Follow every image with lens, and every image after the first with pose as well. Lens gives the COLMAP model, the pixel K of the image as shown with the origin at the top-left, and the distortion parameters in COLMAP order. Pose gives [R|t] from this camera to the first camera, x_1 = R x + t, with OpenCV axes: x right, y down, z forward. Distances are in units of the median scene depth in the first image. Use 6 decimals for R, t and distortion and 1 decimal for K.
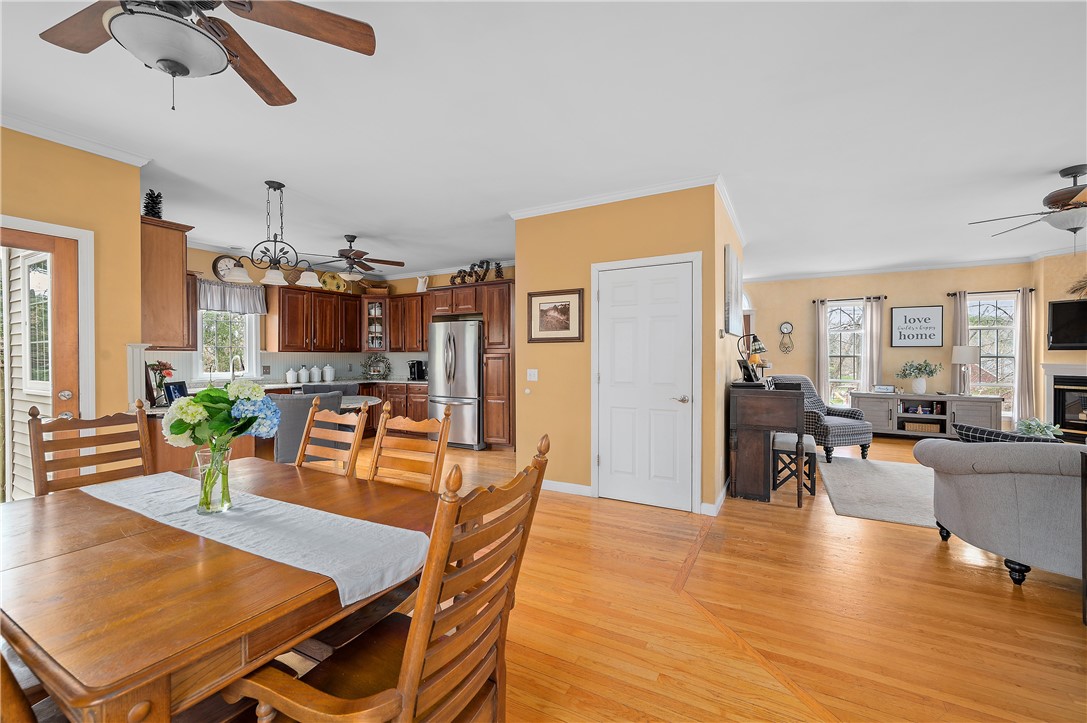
lens RADIAL K [[456.6, 0, 540.6], [0, 456.6, 360.0], [0, 0, 1]] dist [0.000300, 0.000202]
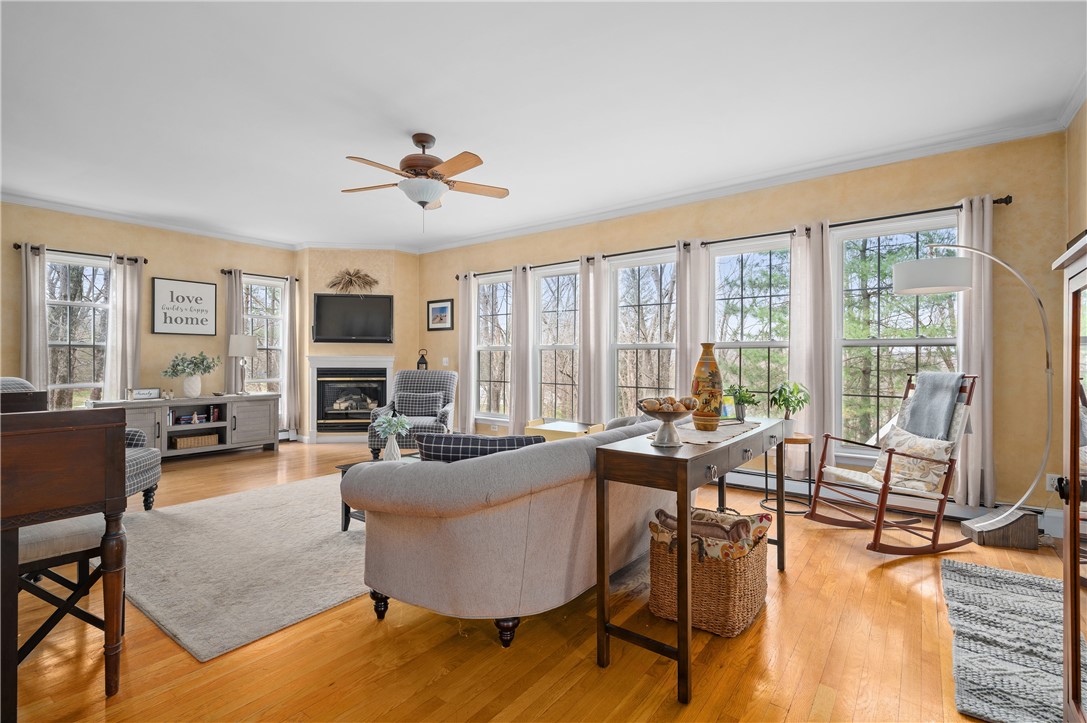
lens RADIAL K [[501.7, 0, 540.9], [0, 501.7, 355.9], [0, 0, 1]] dist [0.002434, 0.000554]
pose [[0.154562, 0.004036, 0.987975, 0.103939], [0.006785, 0.999964, -0.005147, 0.015060], [-0.987960, 0.007499, 0.154529, 0.313538]]
